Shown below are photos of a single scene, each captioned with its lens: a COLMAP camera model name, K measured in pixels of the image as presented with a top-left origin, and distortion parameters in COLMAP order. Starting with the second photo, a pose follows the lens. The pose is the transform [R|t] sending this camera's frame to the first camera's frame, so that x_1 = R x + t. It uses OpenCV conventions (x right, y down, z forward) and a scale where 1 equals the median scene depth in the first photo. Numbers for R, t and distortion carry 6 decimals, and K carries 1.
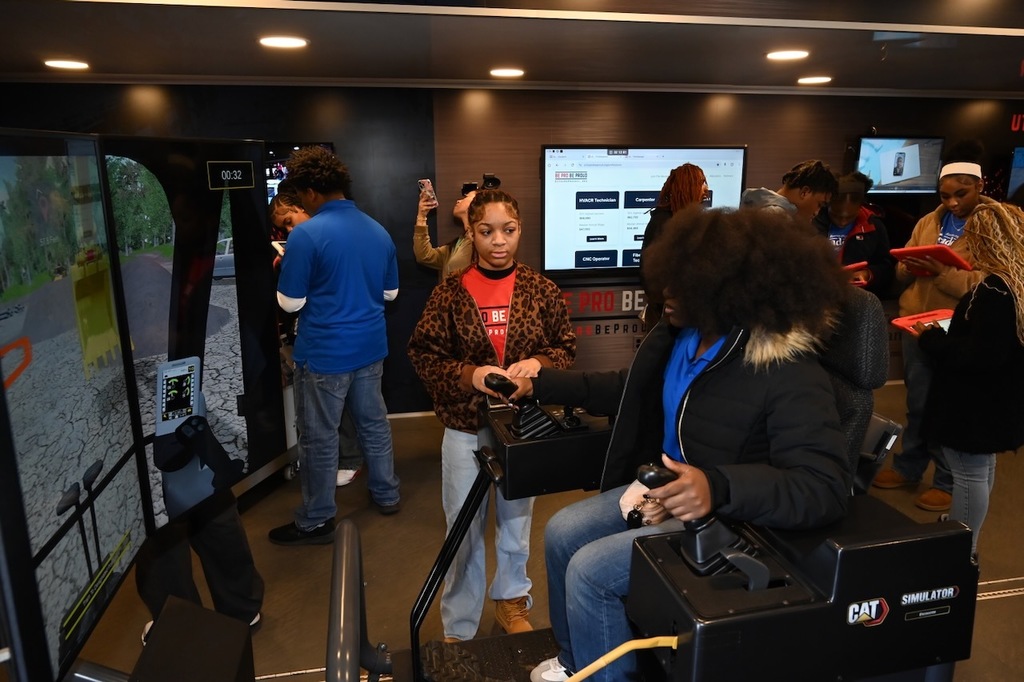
lens RADIAL K [[675.2, 0, 510.8], [0, 675.2, 340.9], [0, 0, 1]] dist [0.005670, -0.001221]
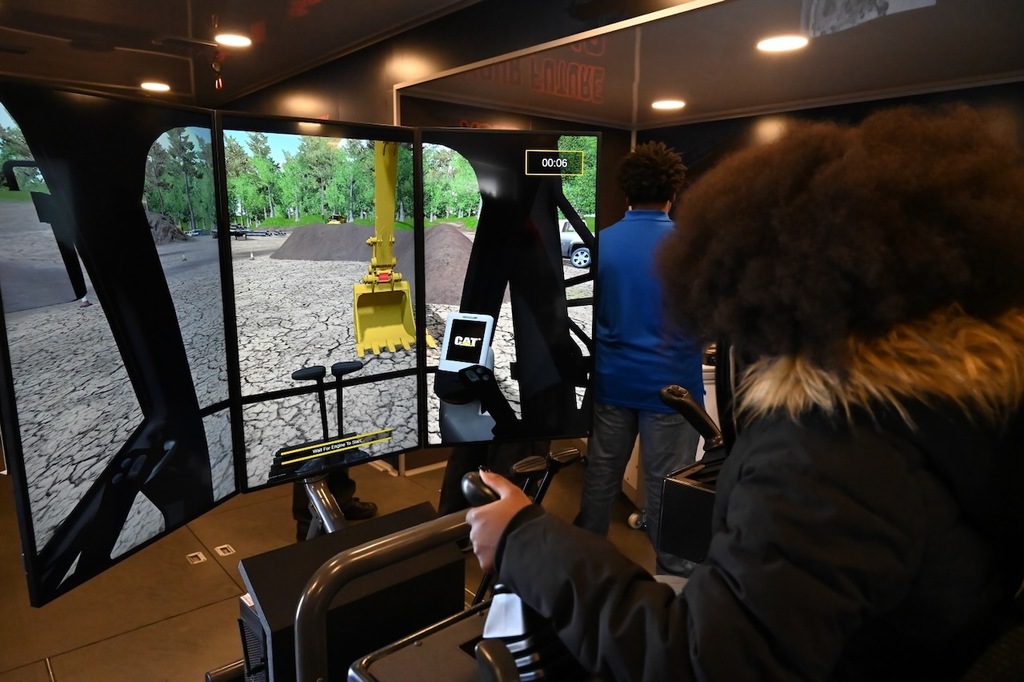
lens RADIAL K [[675.2, 0, 512.6], [0, 675.2, 342.4], [0, 0, 1]] dist [0.005670, -0.001221]
pose [[0.492933, 0.149960, -0.857046, 0.607763], [-0.219176, 0.974671, 0.044481, 0.007138], [0.842009, 0.165918, 0.513316, 0.473590]]
